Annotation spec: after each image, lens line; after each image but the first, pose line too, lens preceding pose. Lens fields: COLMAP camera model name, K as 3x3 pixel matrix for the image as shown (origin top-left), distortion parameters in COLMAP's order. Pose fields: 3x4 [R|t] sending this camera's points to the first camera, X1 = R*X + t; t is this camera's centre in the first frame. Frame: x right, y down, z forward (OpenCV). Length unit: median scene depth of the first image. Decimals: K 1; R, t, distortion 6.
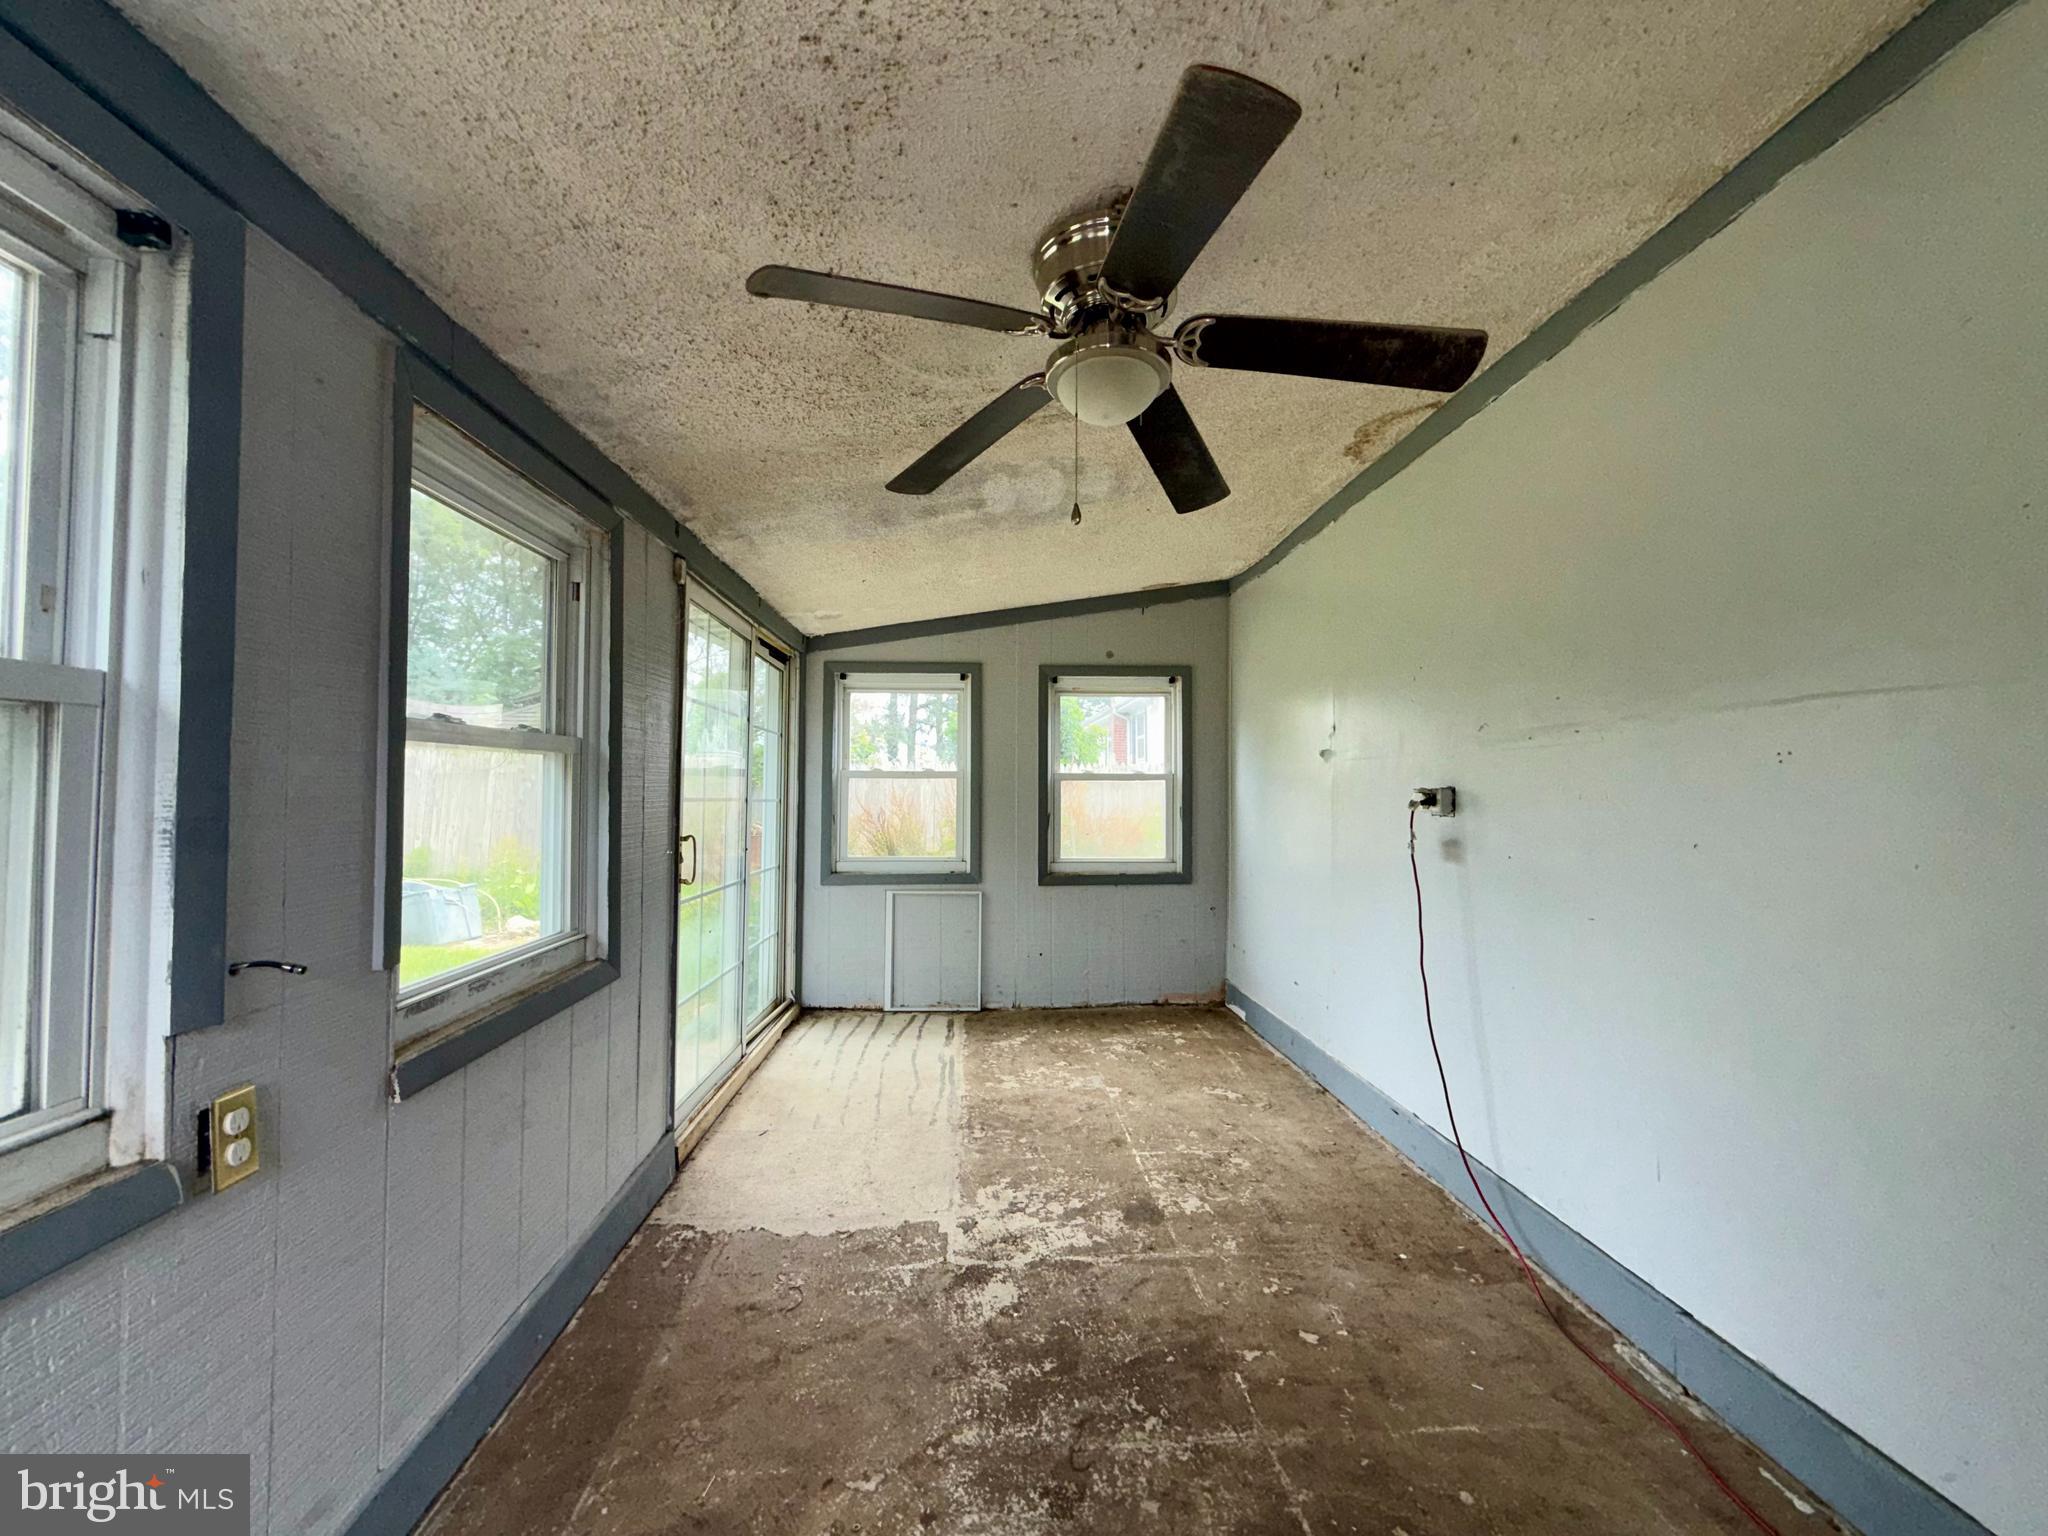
lens RADIAL K [[820.8, 0, 1024.0], [0, 820.8, 768.0], [0, 0, 1]] dist [-0.000240, -0.000091]
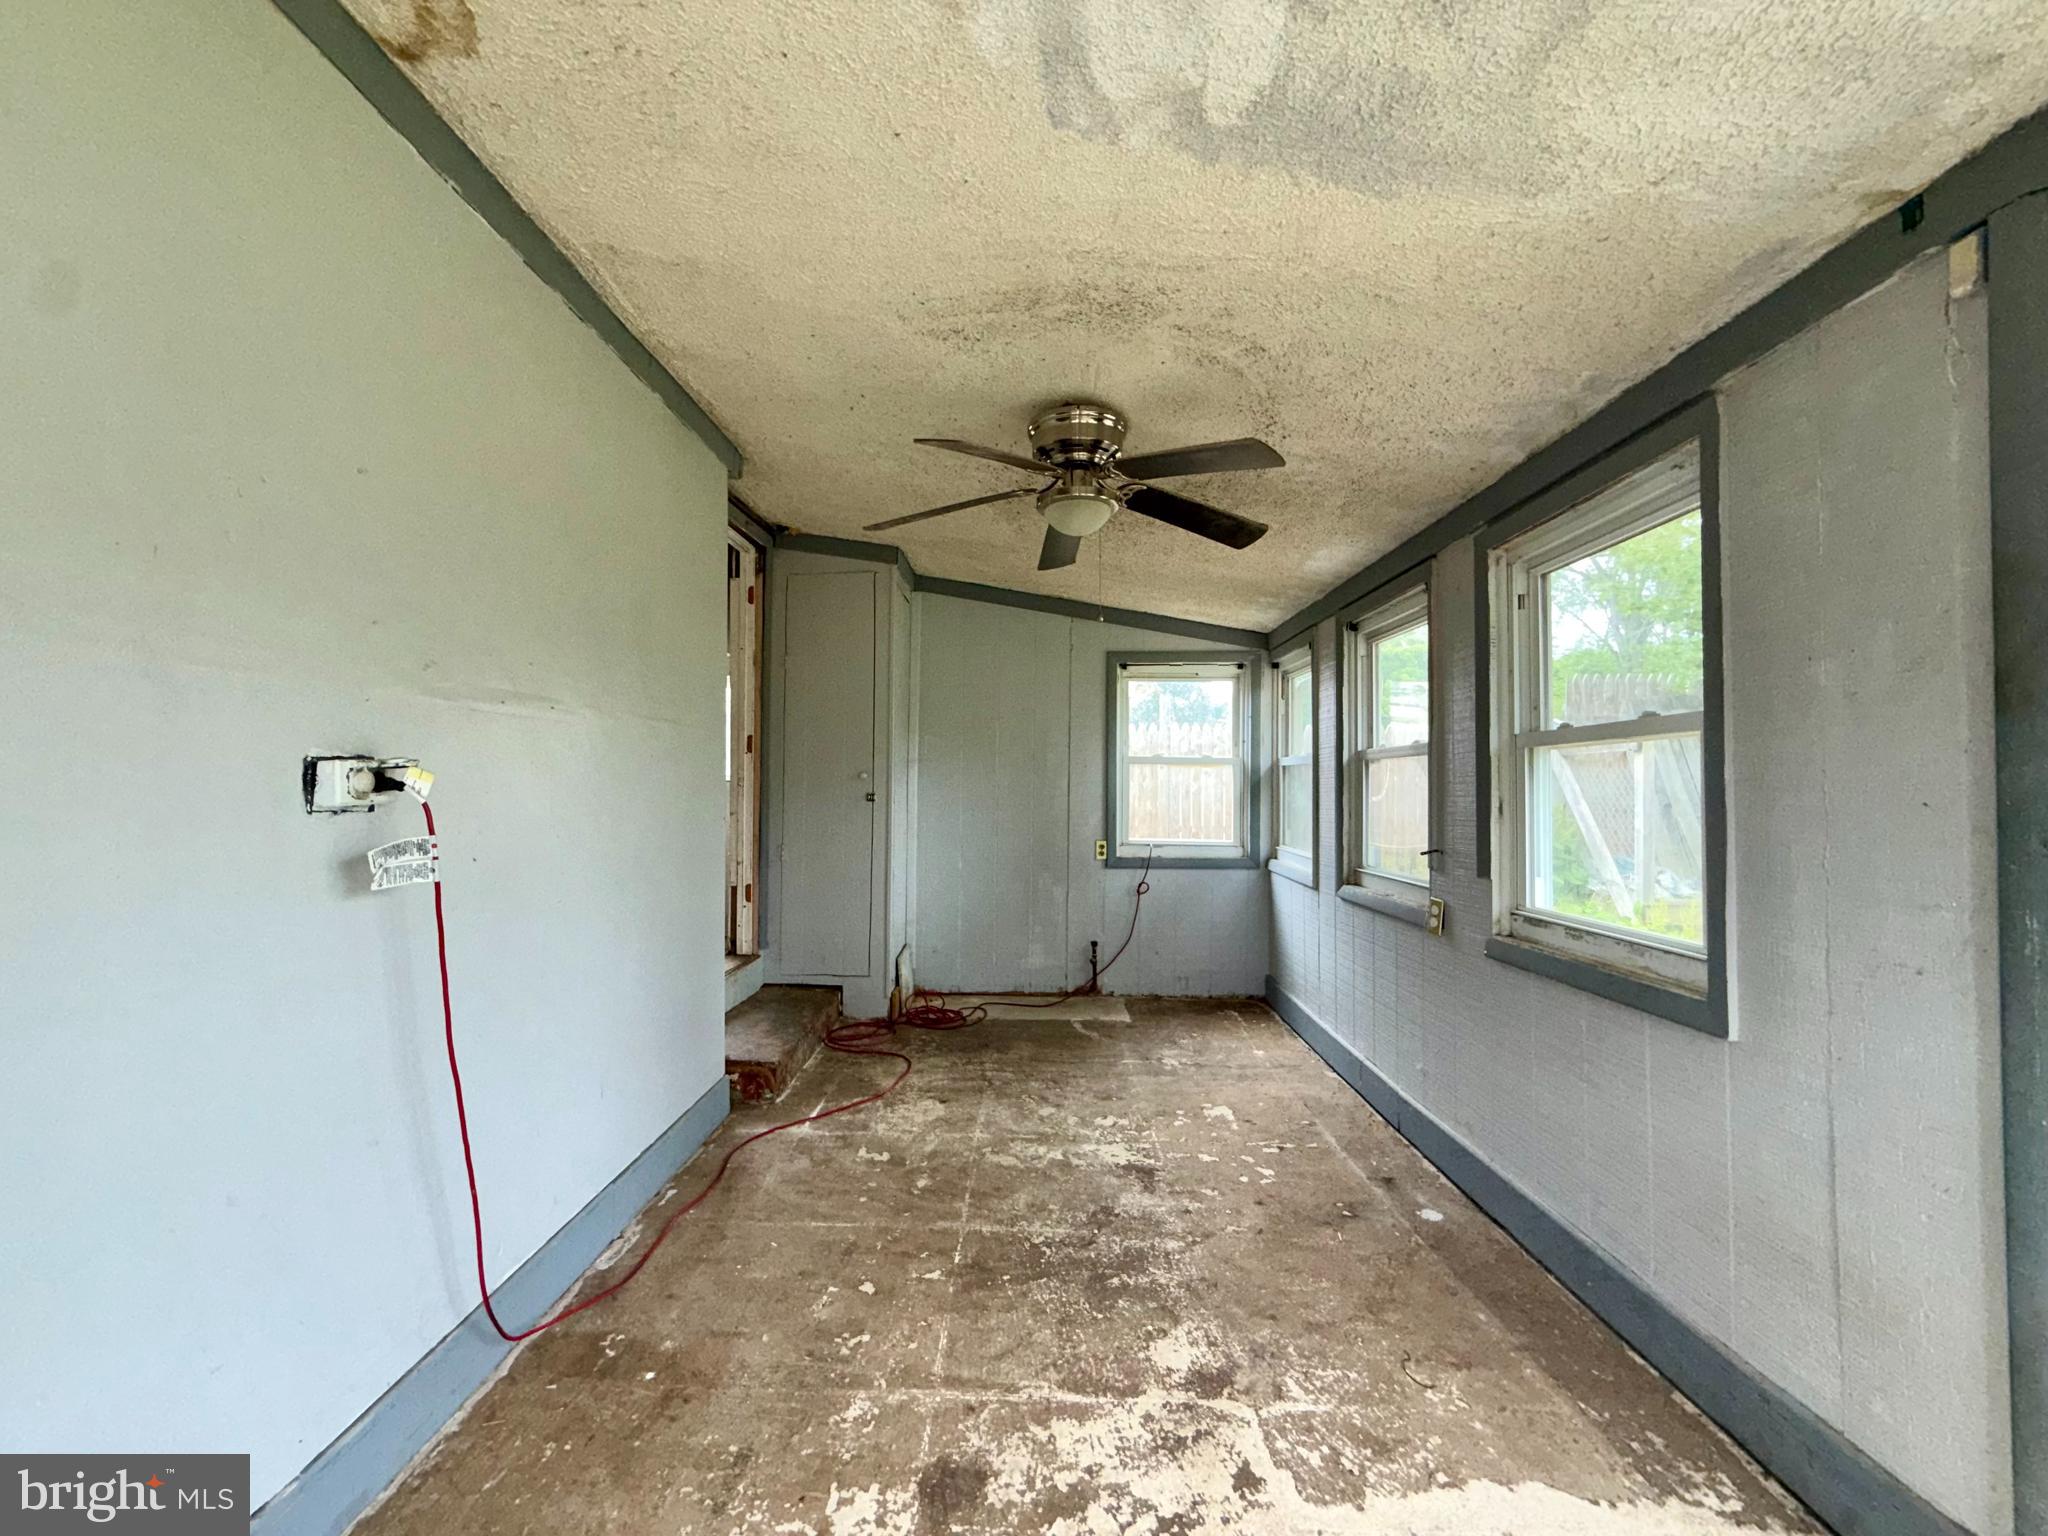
lens RADIAL K [[820.8, 0, 1024.0], [0, 820.8, 768.0], [0, 0, 1]] dist [-0.000240, -0.000091]
pose [[-0.996724, -0.004845, 0.080727, 0.058435], [-0.009010, 0.998643, -0.051300, 0.068939], [-0.080369, -0.051860, -0.995415, 1.907353]]
